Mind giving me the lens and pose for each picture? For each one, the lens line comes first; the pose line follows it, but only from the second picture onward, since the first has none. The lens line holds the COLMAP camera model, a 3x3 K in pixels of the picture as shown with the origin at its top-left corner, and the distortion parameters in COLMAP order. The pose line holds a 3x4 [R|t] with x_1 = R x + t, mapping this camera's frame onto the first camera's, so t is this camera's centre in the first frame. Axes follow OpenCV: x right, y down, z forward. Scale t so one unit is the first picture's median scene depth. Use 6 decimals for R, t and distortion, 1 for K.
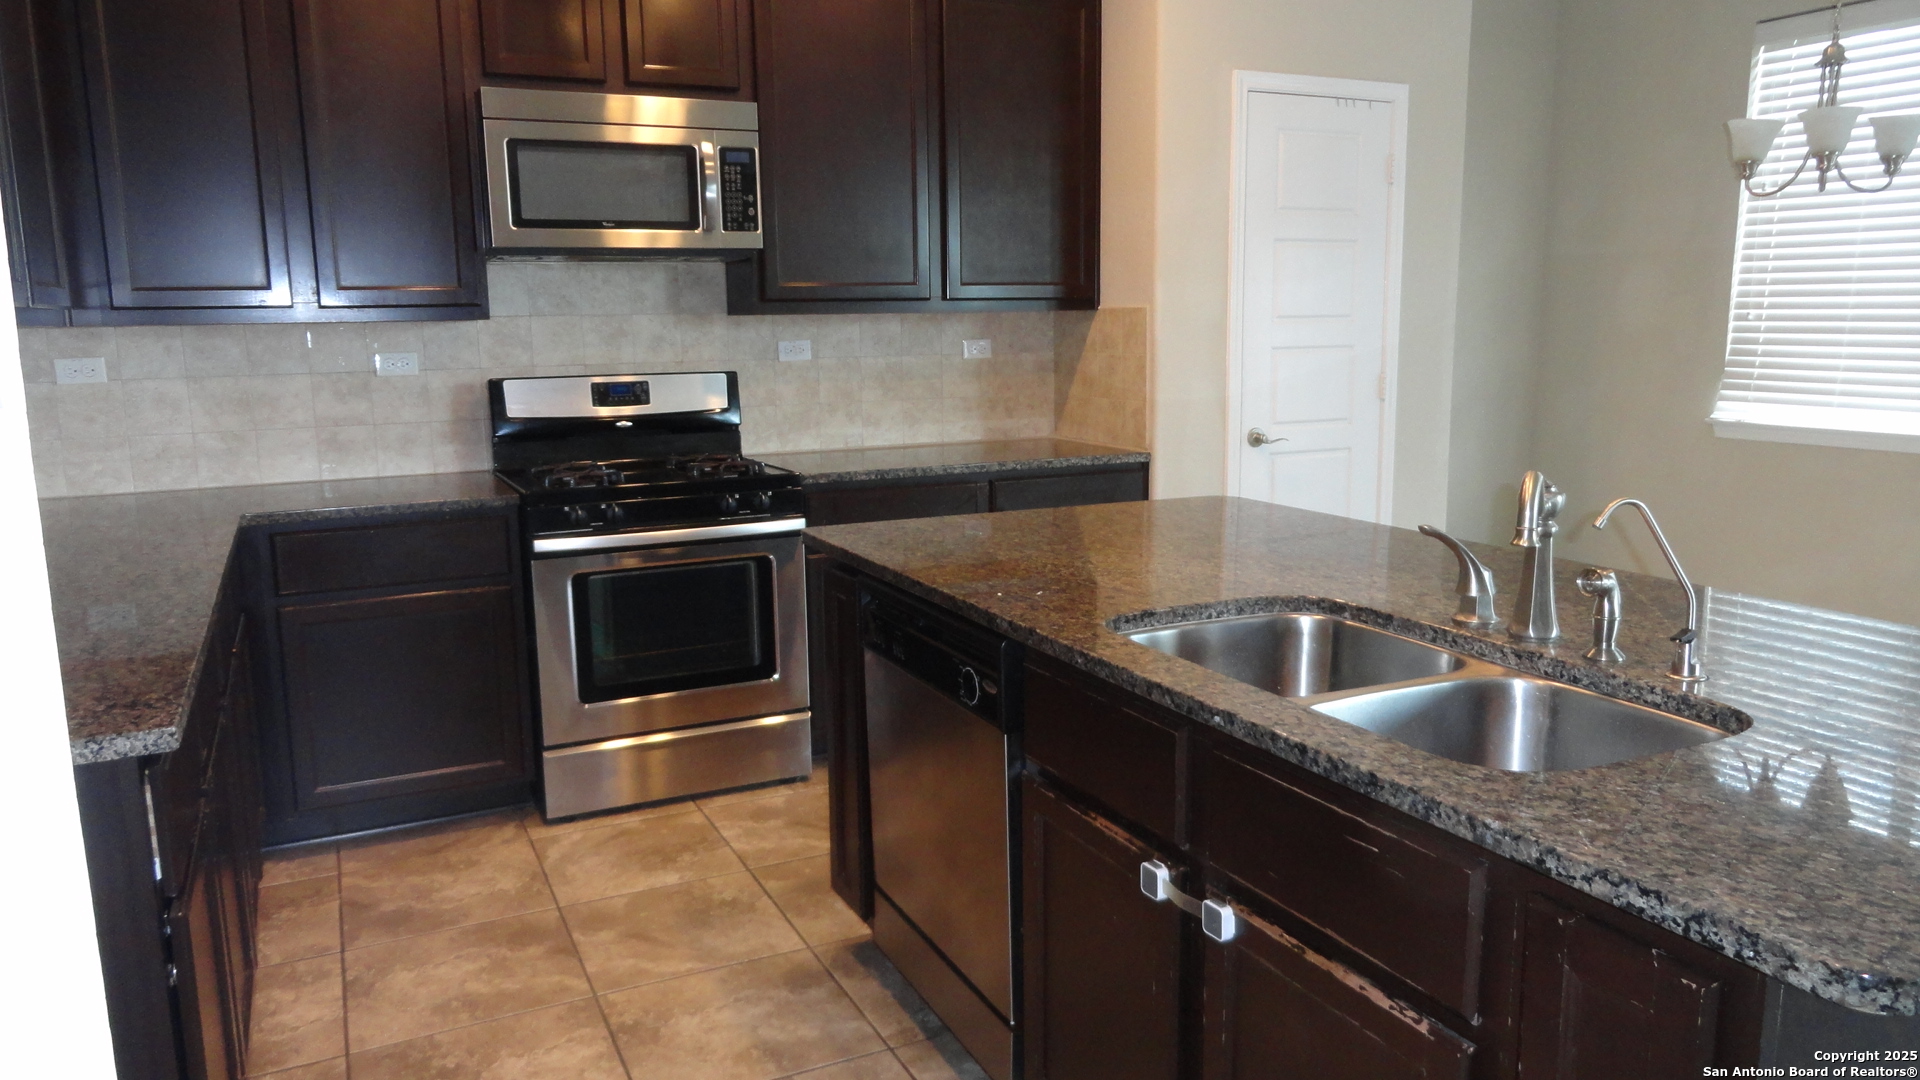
lens RADIAL K [[1325.5, 0, 963.4], [0, 1325.5, 532.0], [0, 0, 1]] dist [0.000503, 0.008705]
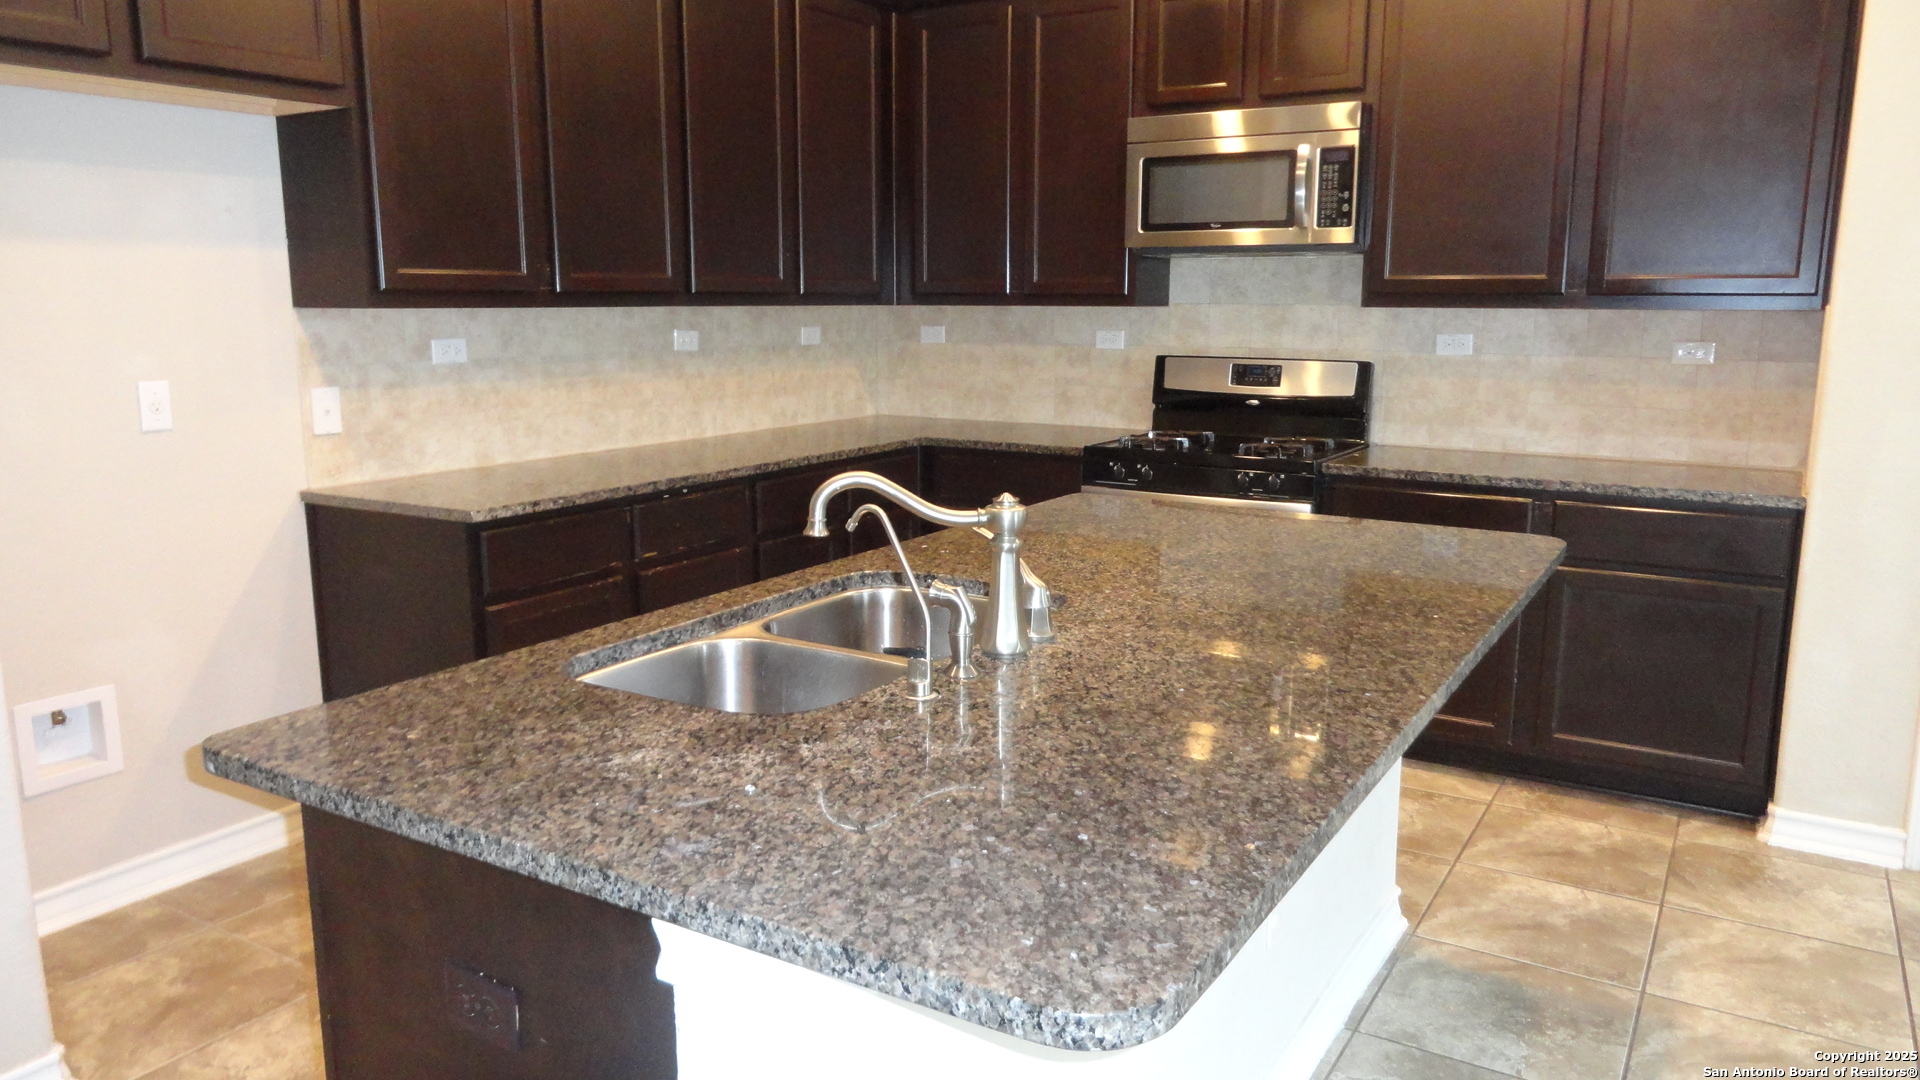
lens RADIAL K [[1325.5, 0, 976.9], [0, 1325.5, 541.5], [0, 0, 1]] dist [0.000503, 0.008705]
pose [[0.545904, 0.169055, -0.820615, 0.587720], [-0.147745, 0.983508, 0.104327, -0.051176], [0.824719, 0.064289, 0.561877, 0.198690]]
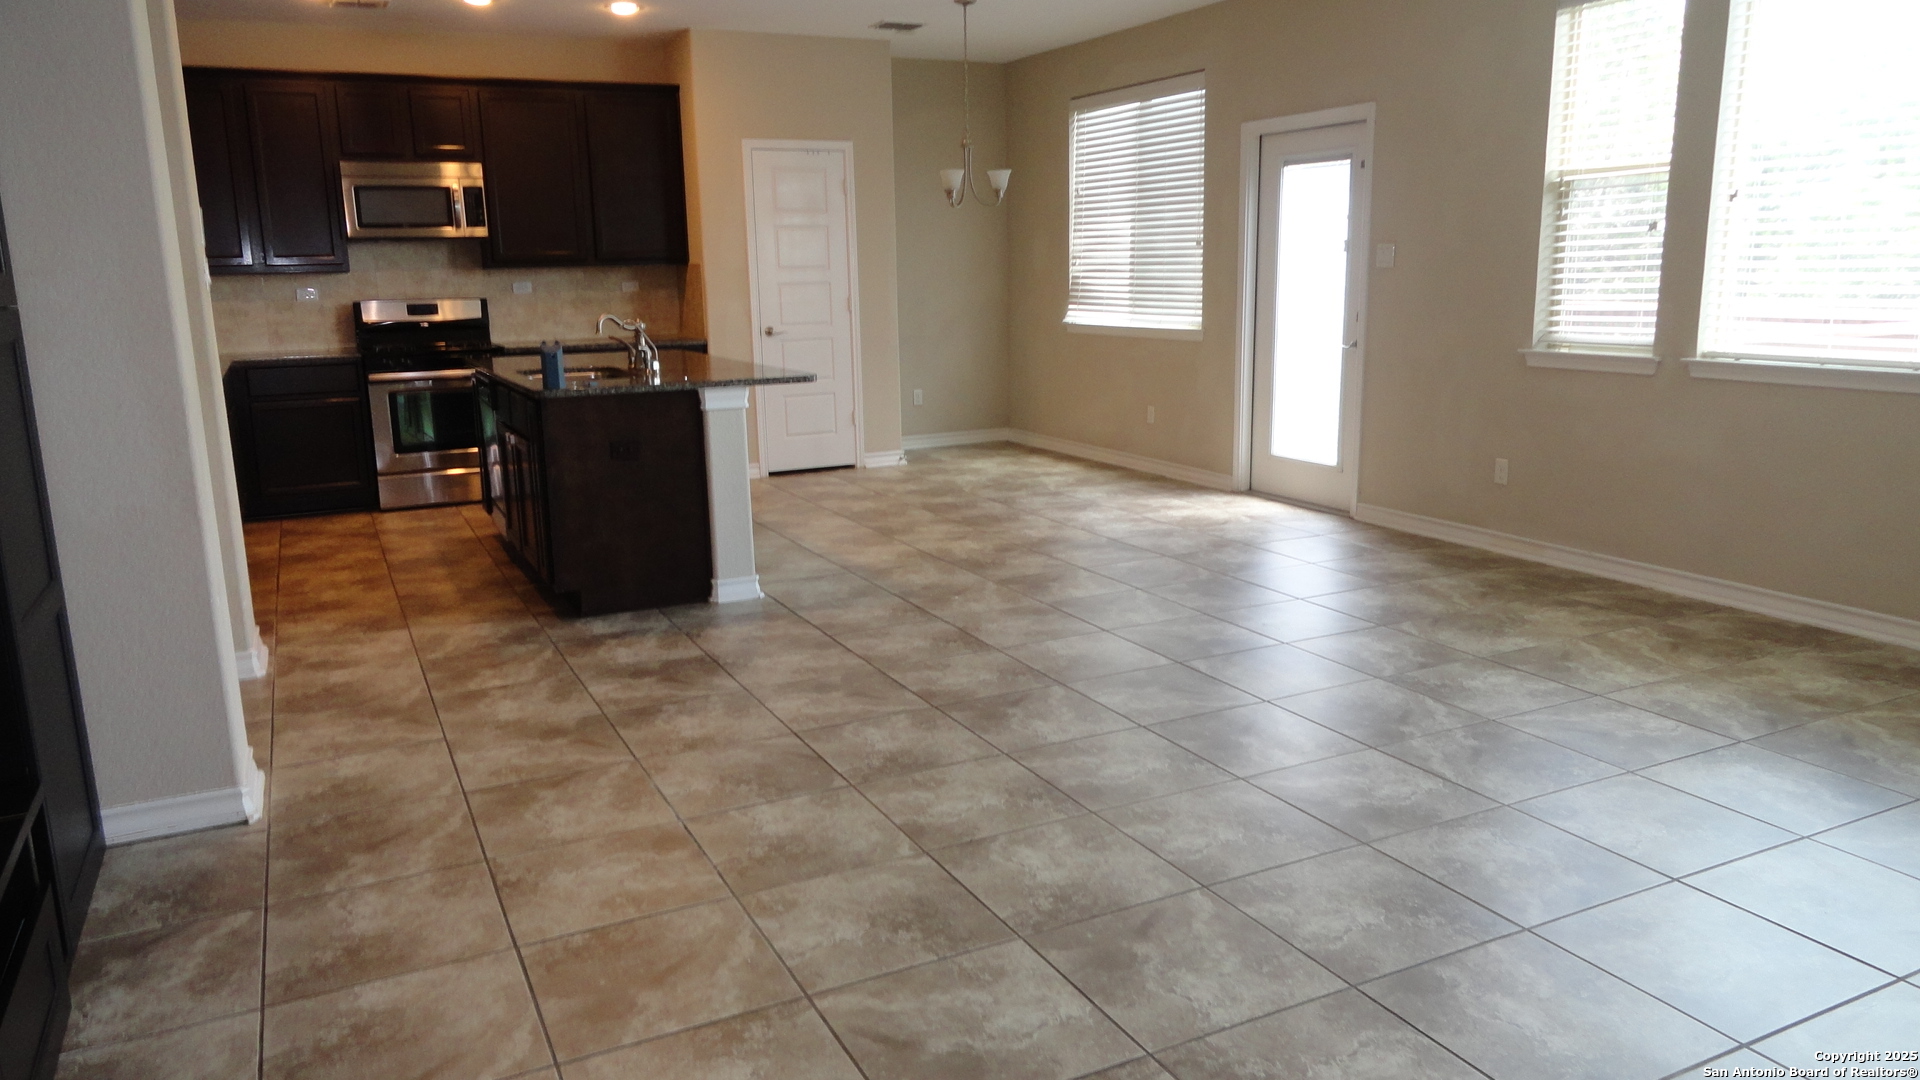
lens RADIAL K [[1325.5, 0, 962.6], [0, 1325.5, 516.0], [0, 0, 1]] dist [0.000503, 0.008705]
pose [[0.999817, -0.012487, 0.014477, 0.547513], [0.012101, 0.999576, 0.026495, 0.171399], [-0.014801, -0.026315, 0.999544, -1.061774]]
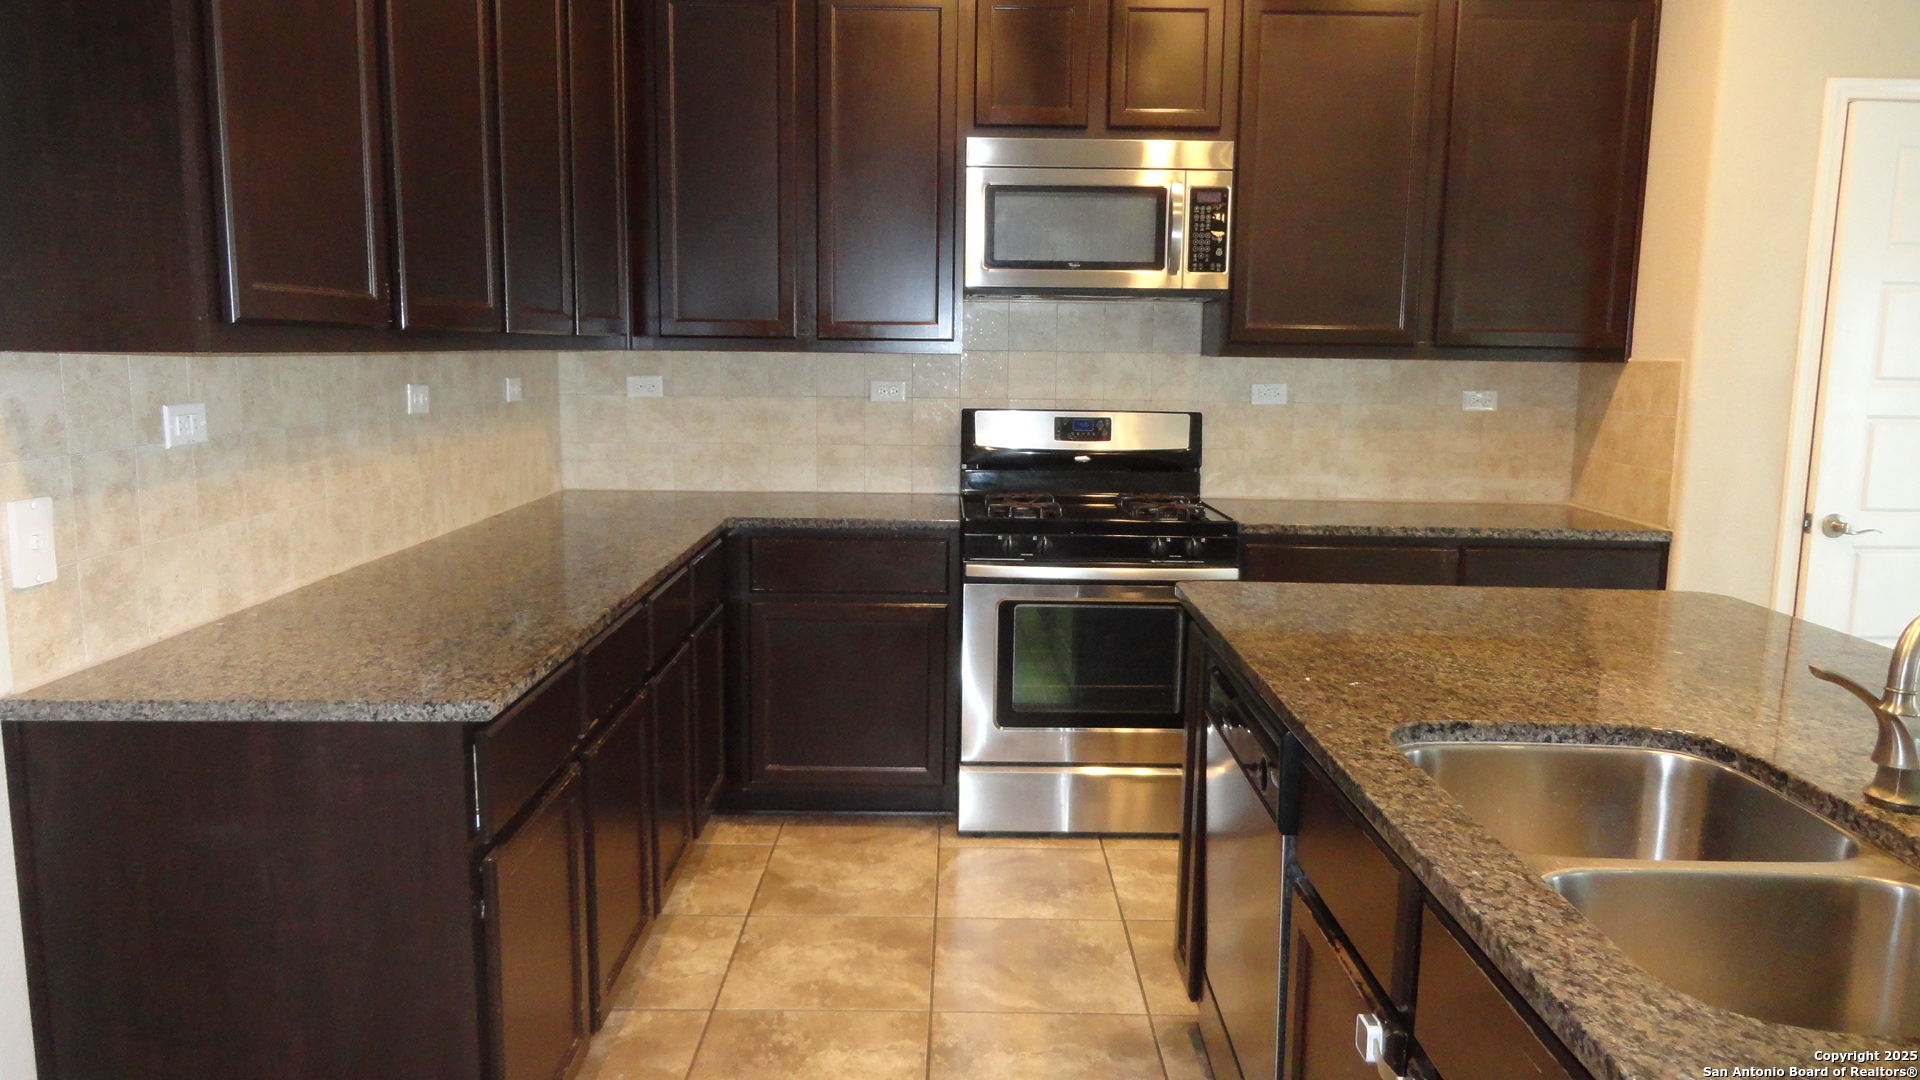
lens RADIAL K [[1325.5, 0, 966.3], [0, 1325.5, 530.4], [0, 0, 1]] dist [0.000503, 0.008705]
pose [[0.900773, 0.087397, -0.425406, 0.108546], [-0.097800, 0.995203, -0.002628, -0.016107], [0.423135, 0.043972, 0.904999, 0.042771]]
